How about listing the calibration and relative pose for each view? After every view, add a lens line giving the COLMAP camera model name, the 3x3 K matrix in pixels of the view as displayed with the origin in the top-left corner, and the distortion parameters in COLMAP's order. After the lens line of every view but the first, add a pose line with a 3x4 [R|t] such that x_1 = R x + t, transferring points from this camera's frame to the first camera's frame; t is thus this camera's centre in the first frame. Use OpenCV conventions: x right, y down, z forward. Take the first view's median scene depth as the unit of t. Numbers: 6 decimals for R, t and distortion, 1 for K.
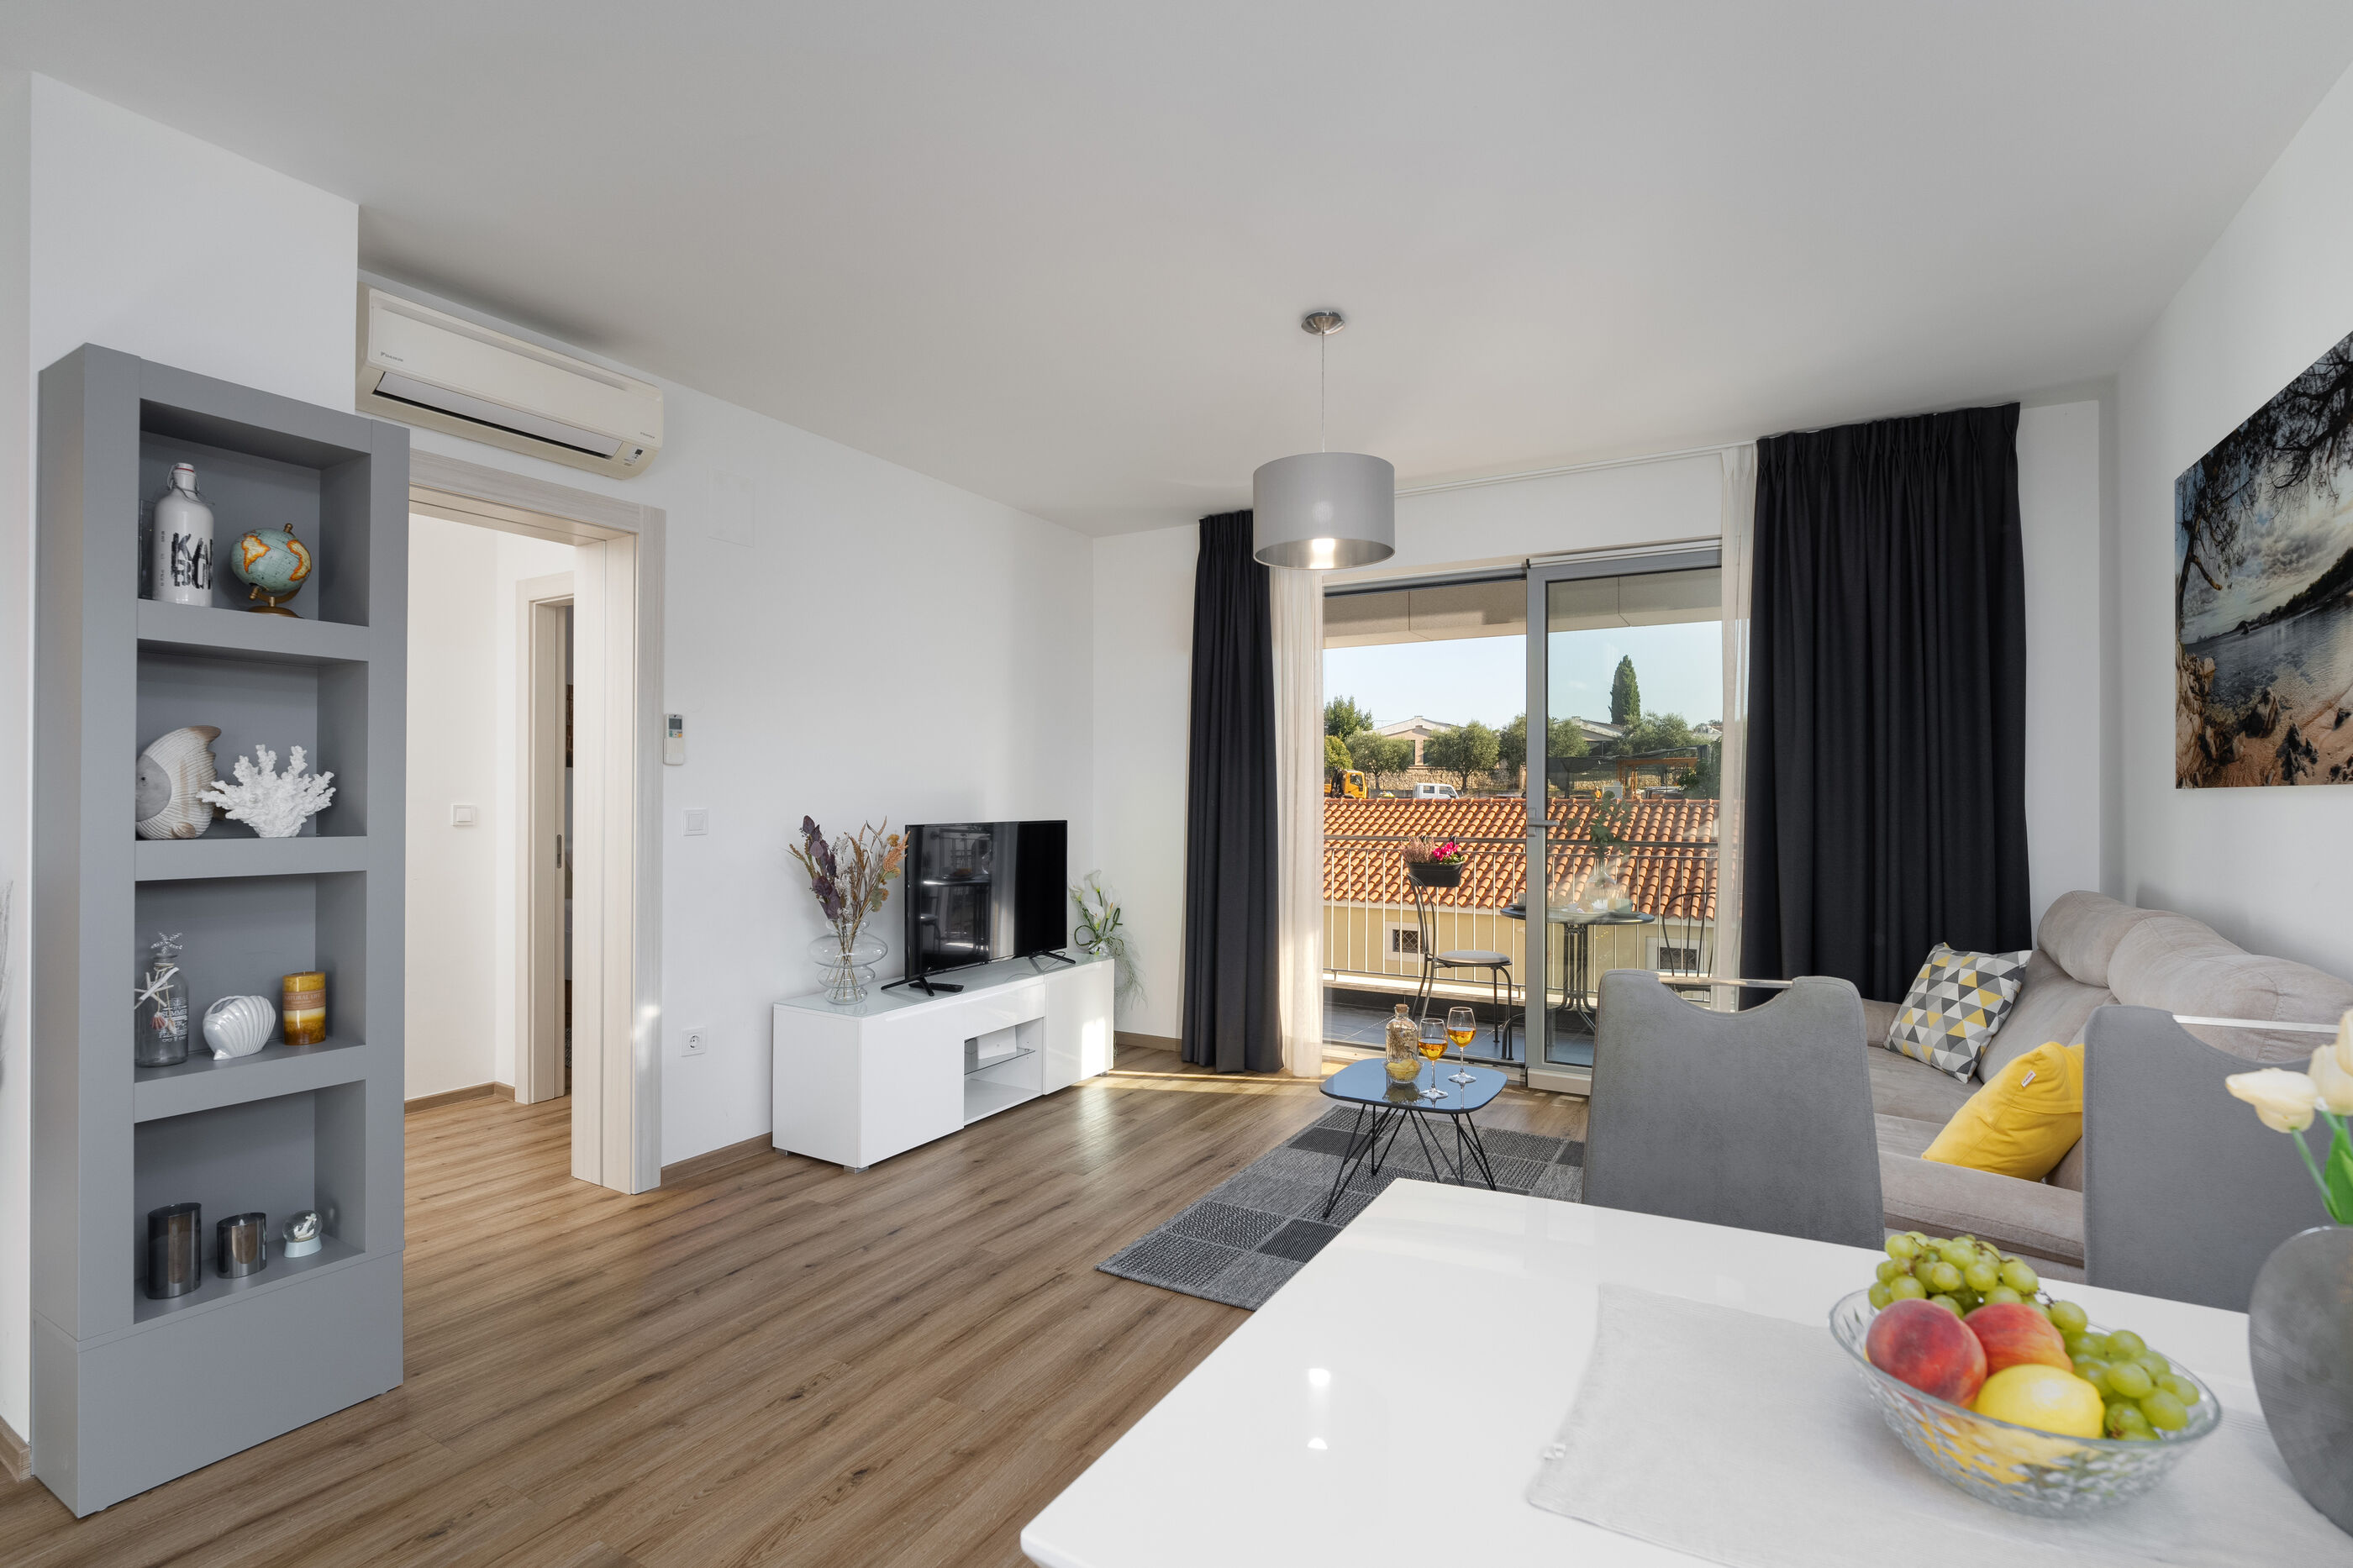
lens RADIAL K [[1072.8, 0, 1181.0], [0, 1072.8, 792.8], [0, 0, 1]] dist [-0.019696, 0.006338]
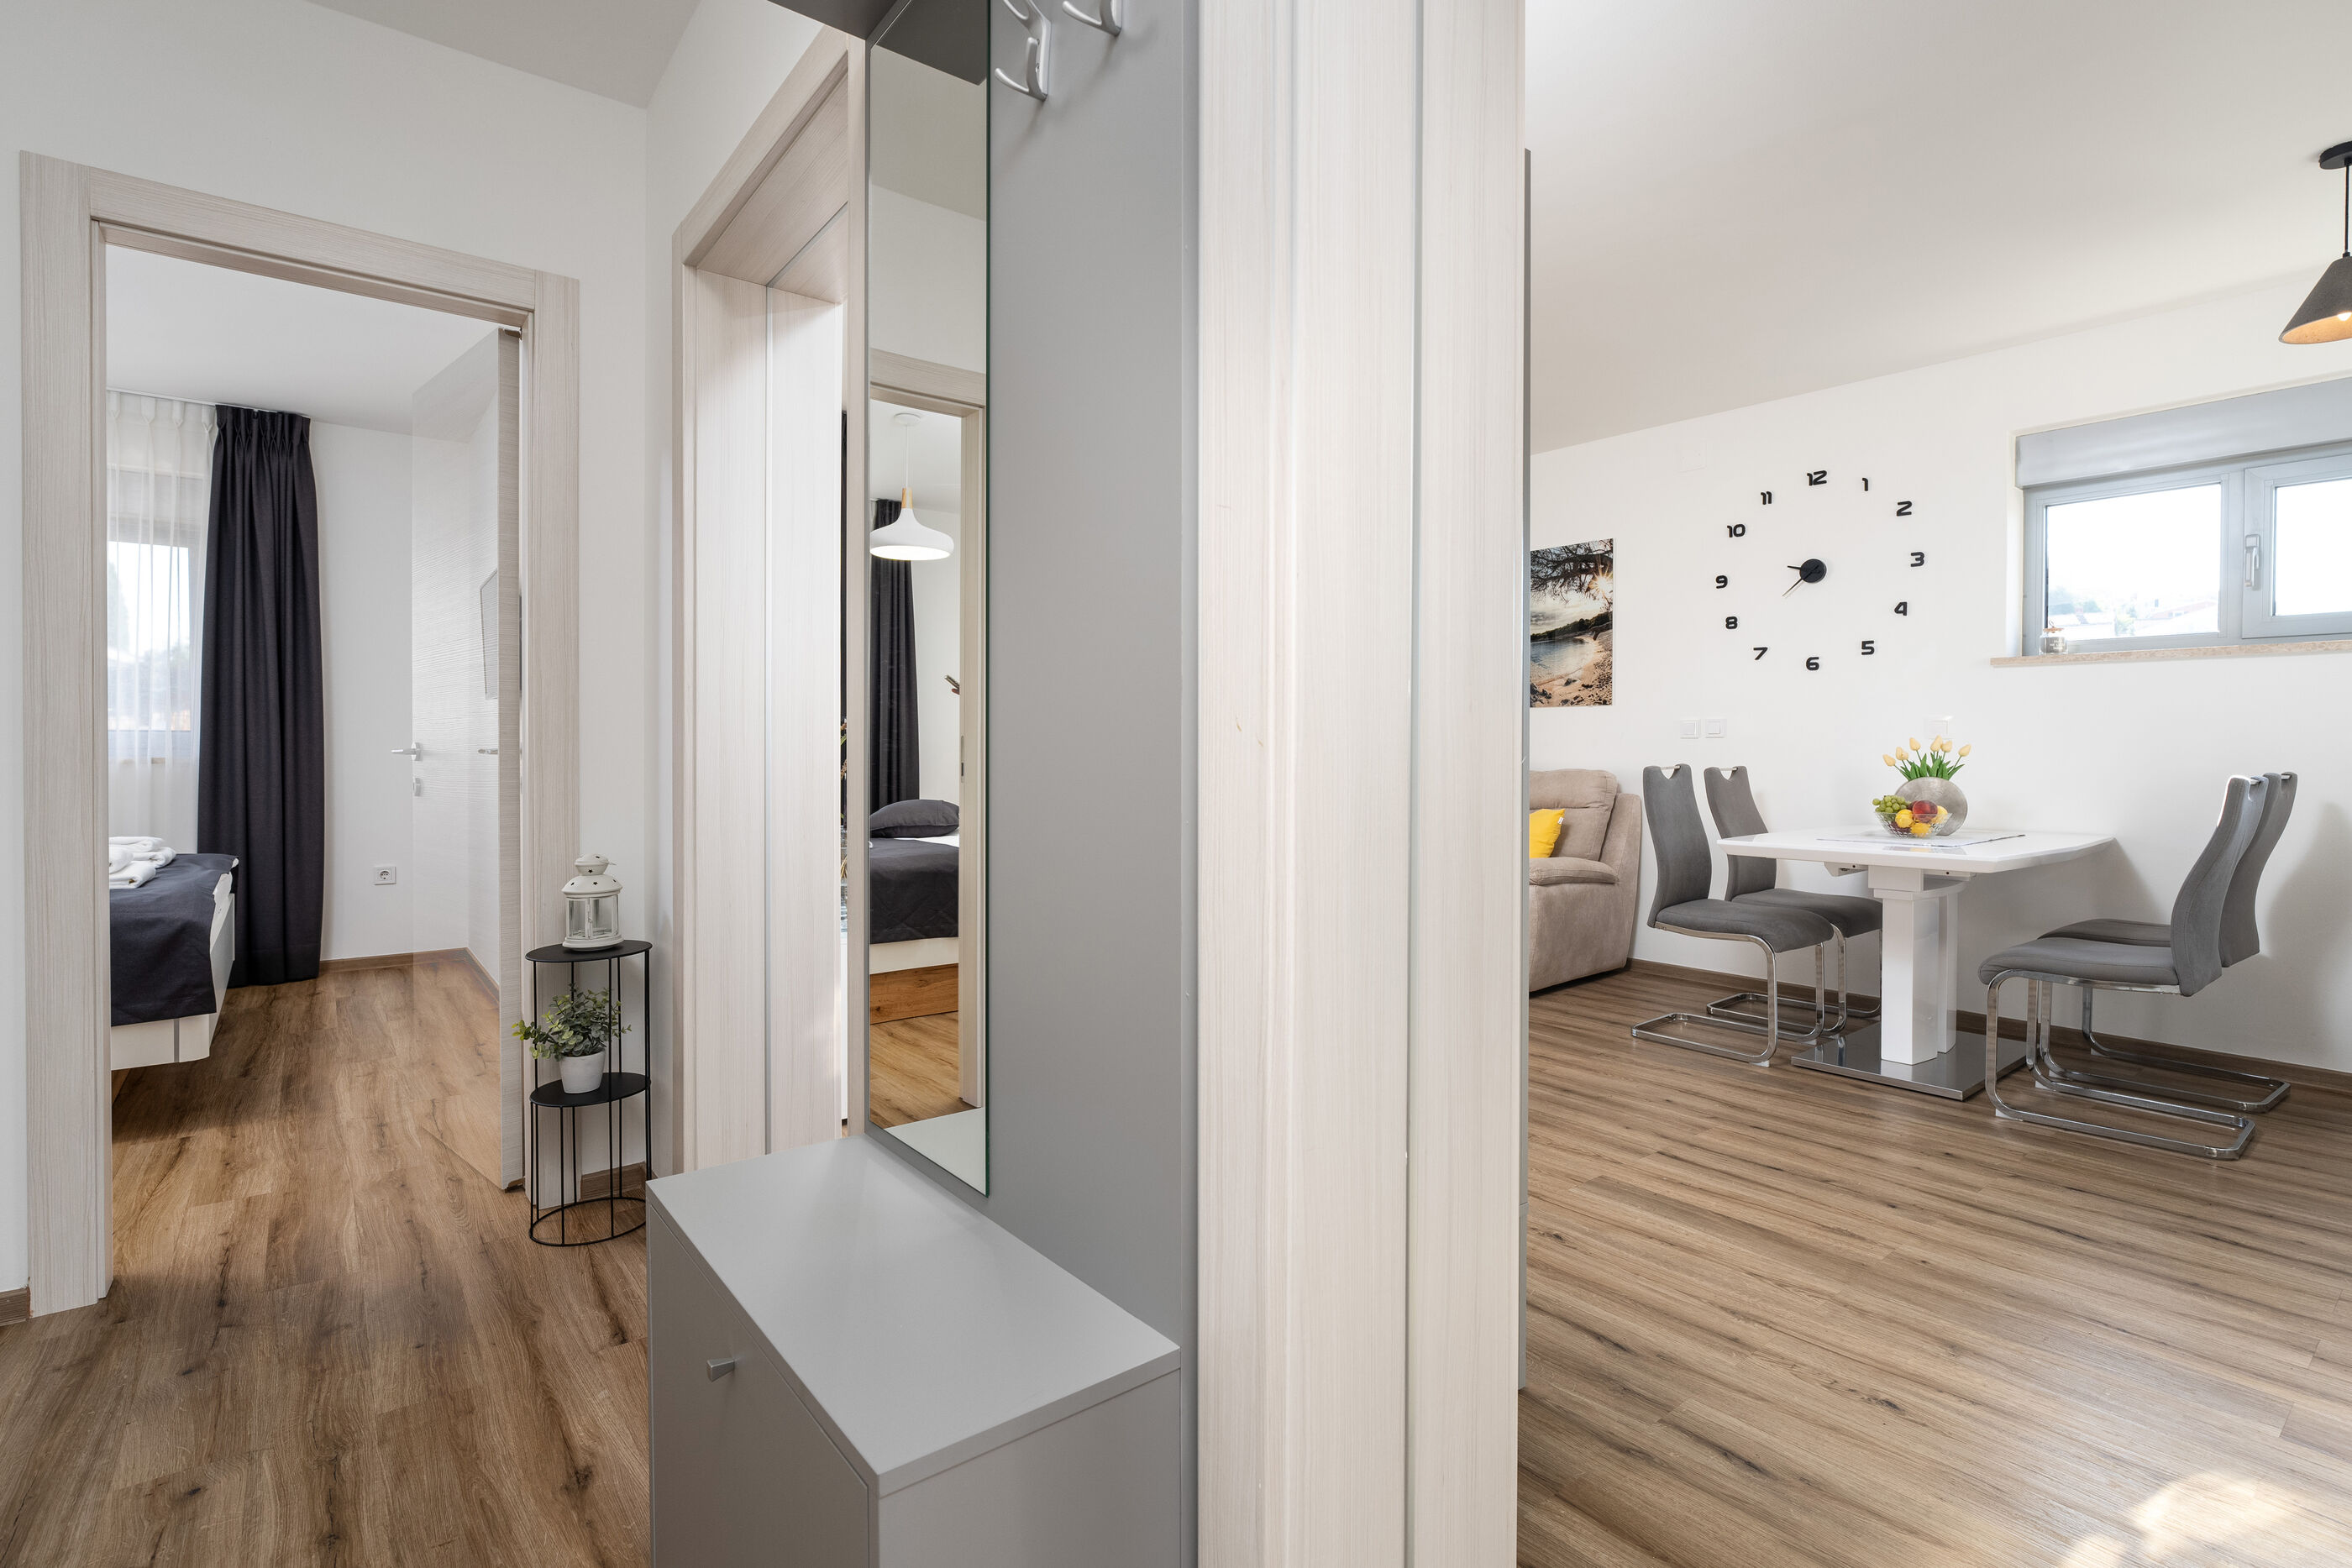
lens RADIAL K [[1119.1, 0, 1169.3], [0, 1119.1, 753.6], [0, 0, 1]] dist [-0.004088, -0.000500]
pose [[0.374216, -0.004266, 0.927332, -1.240875], [-0.007115, 0.999947, 0.007472, 0.063189], [-0.927314, -0.009394, 0.374165, 0.542215]]
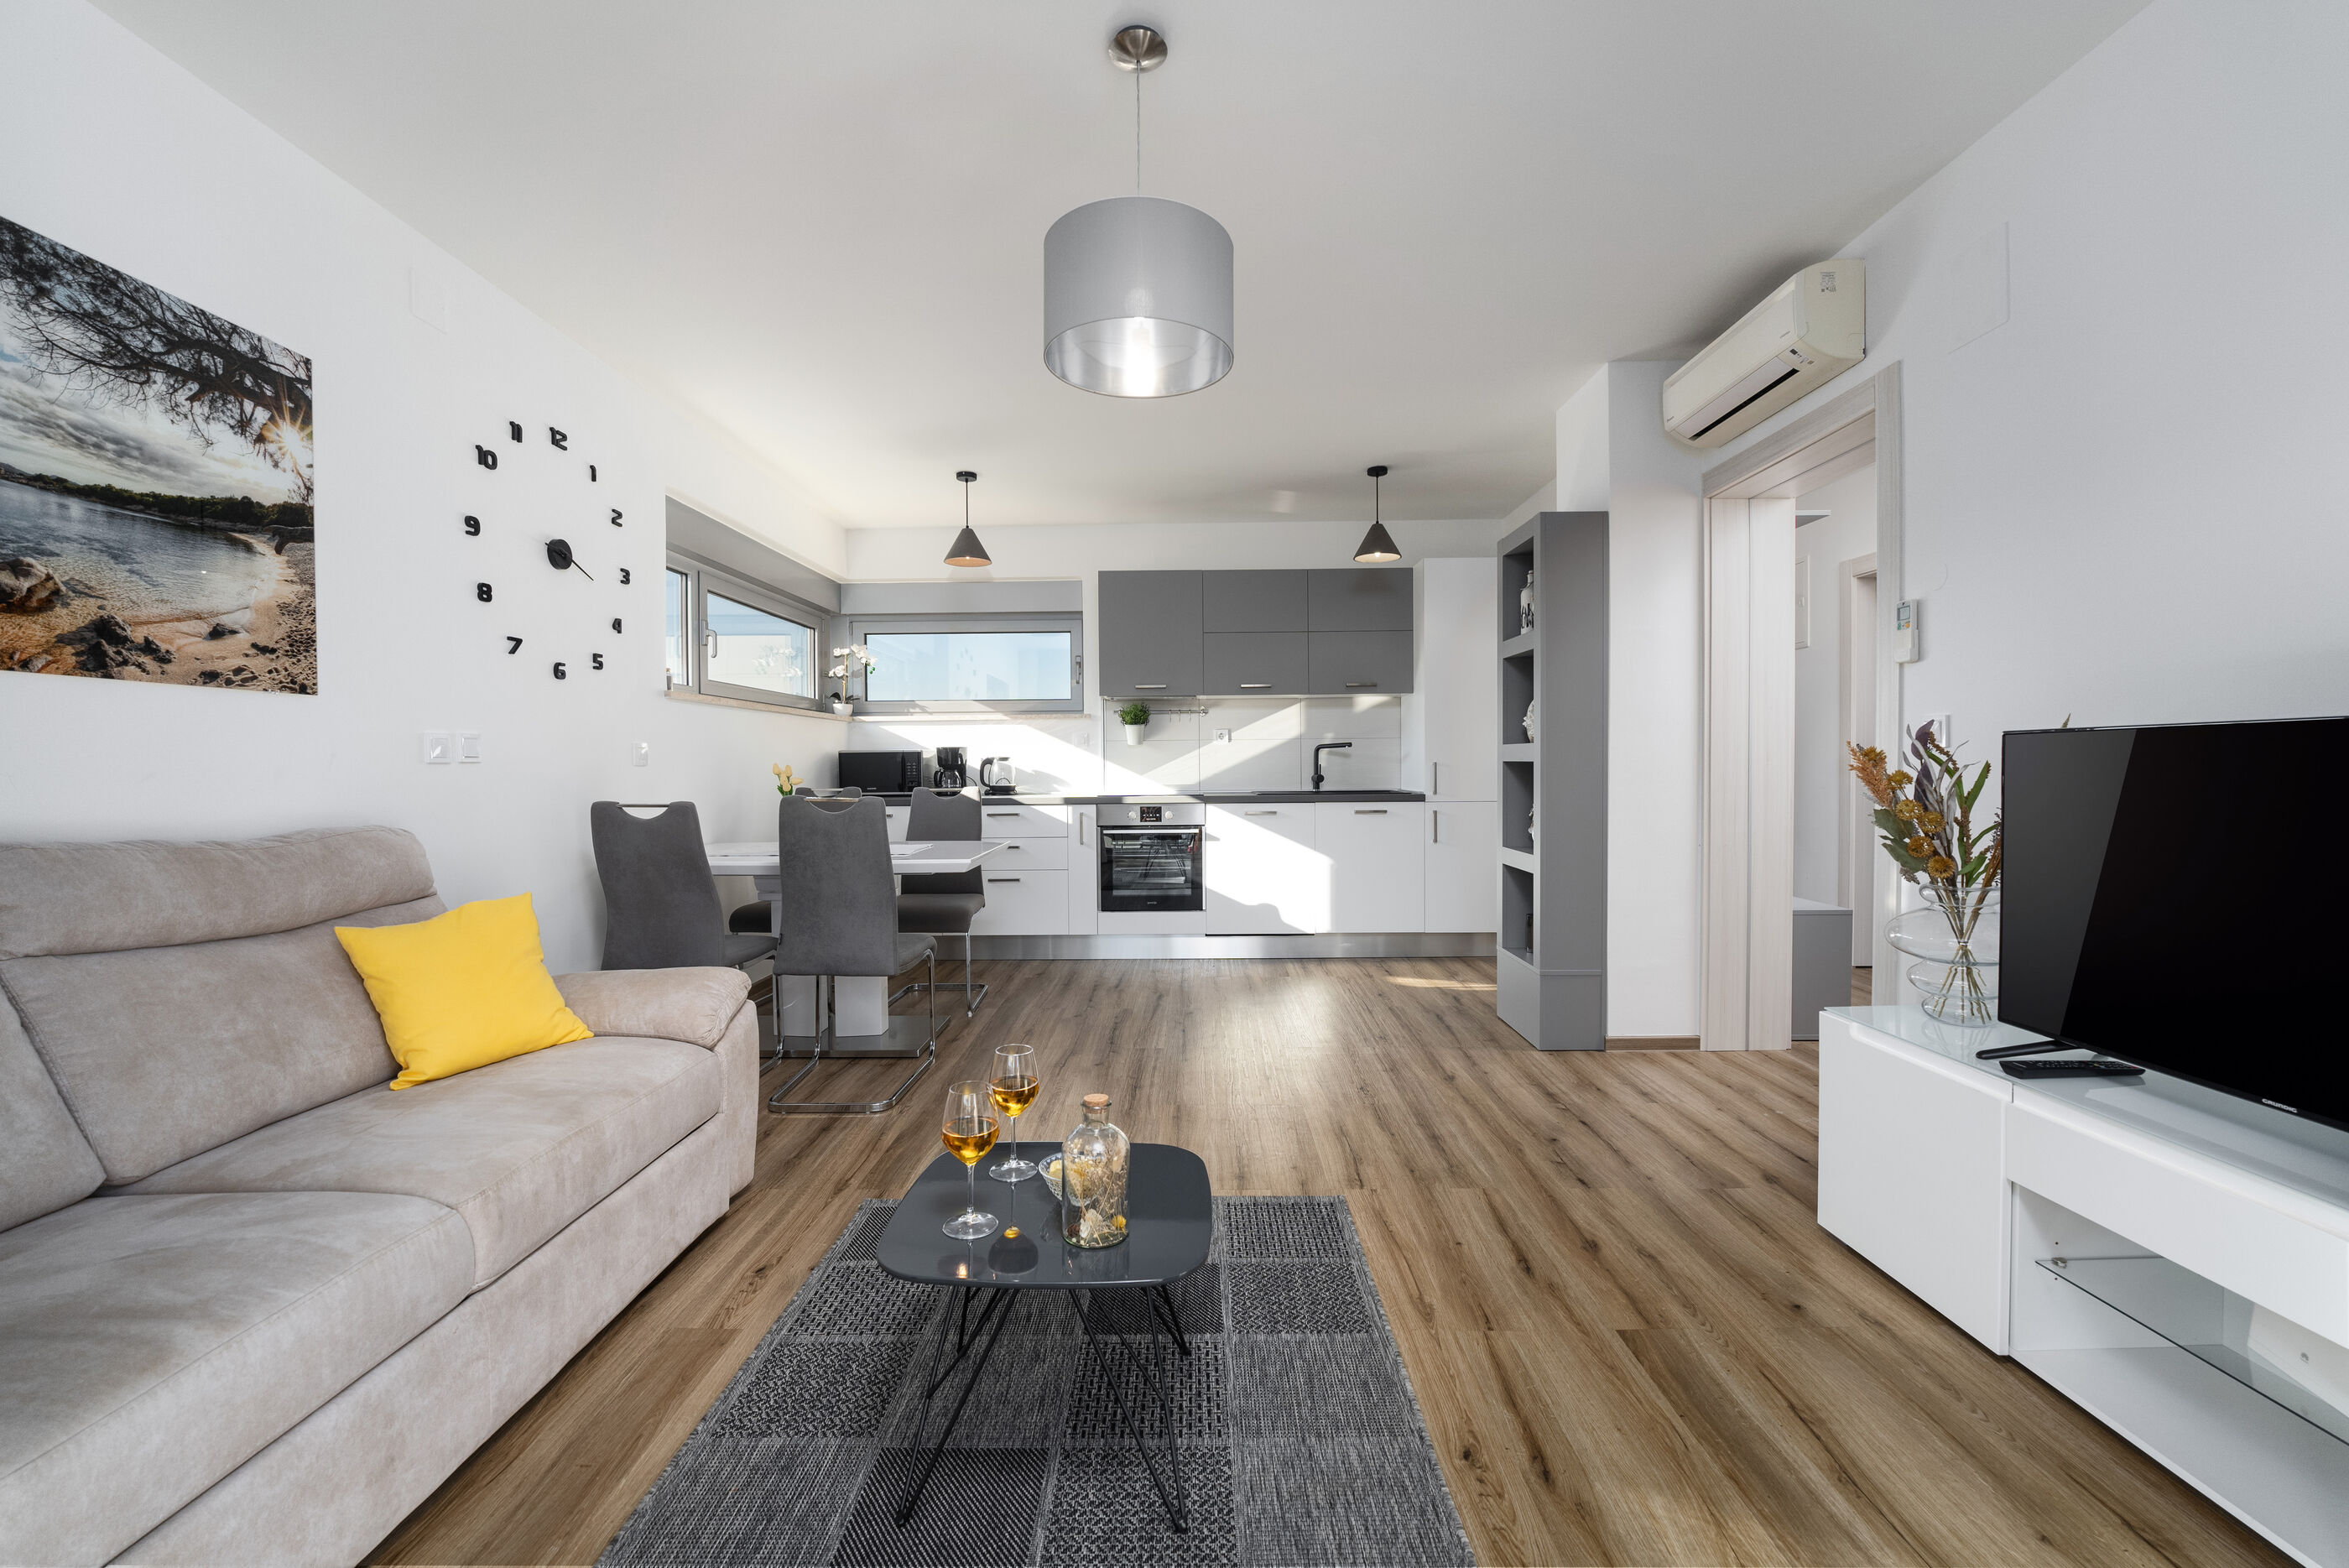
lens RADIAL K [[951.6, 0, 1182.6], [0, 951.6, 790.3], [0, 0, 1]] dist [-0.036900, 0.007810]
pose [[-0.871049, 0.017338, -0.490890, 0.411597], [0.007891, 0.999742, 0.021309, 0.058764], [0.491133, 0.014688, -0.870961, 1.517238]]
